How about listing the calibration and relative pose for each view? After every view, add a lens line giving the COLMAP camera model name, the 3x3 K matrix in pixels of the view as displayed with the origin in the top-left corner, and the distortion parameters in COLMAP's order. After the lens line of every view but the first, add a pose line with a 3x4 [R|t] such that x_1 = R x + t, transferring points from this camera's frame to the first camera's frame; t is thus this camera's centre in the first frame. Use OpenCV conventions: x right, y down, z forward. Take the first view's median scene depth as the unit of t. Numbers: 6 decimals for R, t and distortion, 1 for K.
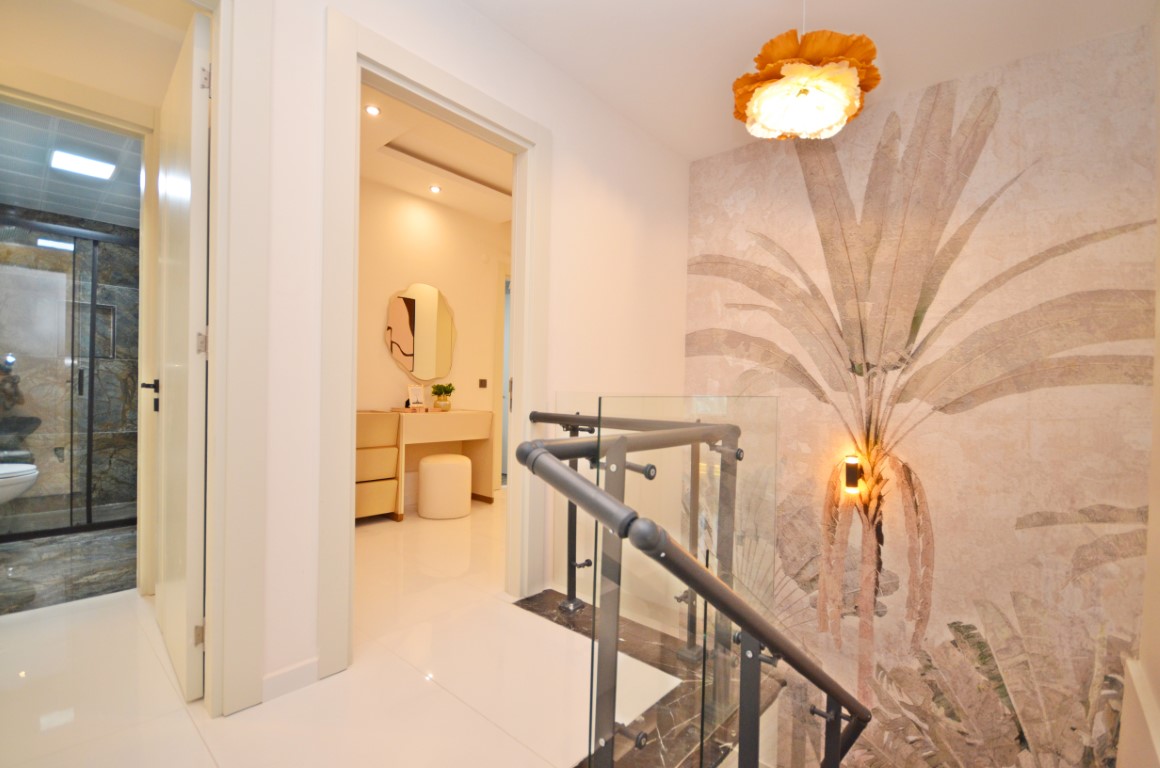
lens RADIAL K [[513.6, 0, 575.9], [0, 513.6, 396.0], [0, 0, 1]] dist [0.014883, -0.016088]
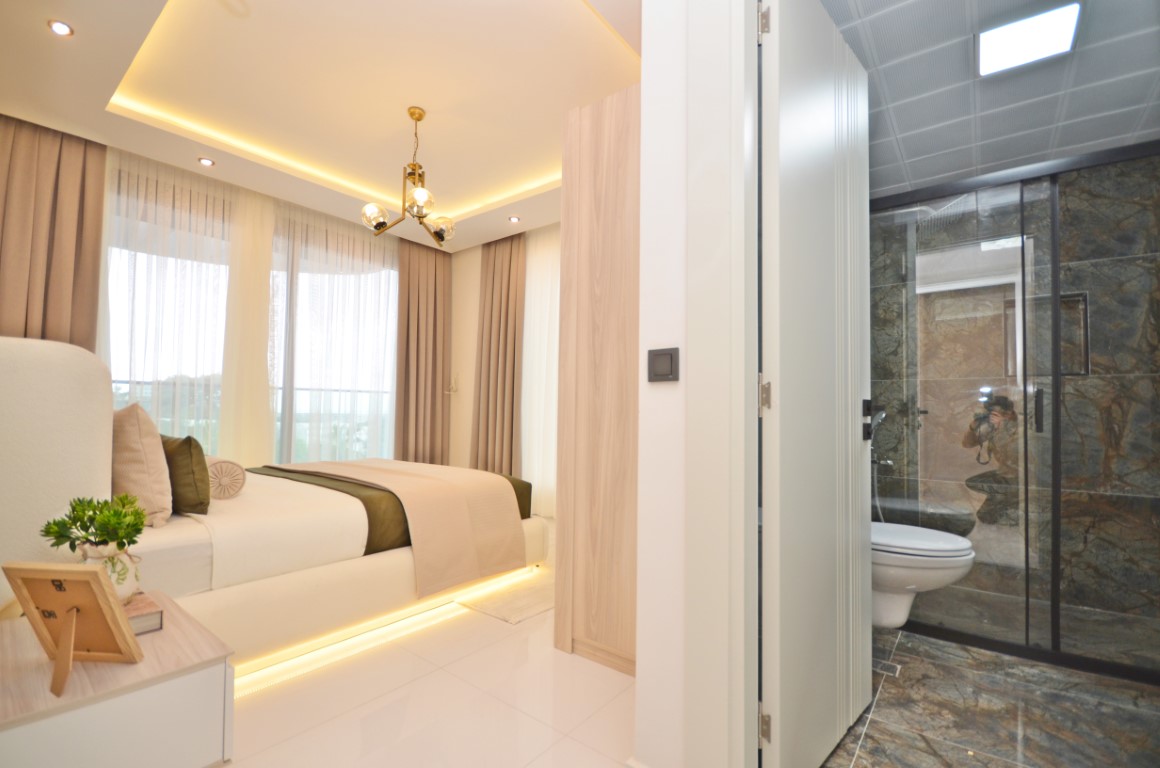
lens RADIAL K [[513.6, 0, 575.9], [0, 513.6, 396.0], [0, 0, 1]] dist [0.014883, -0.016088]
pose [[0.073292, -0.048381, -0.996136, -0.321003], [-0.020813, 0.998531, -0.050029, -0.002221], [0.997093, 0.024400, 0.072178, 0.331462]]
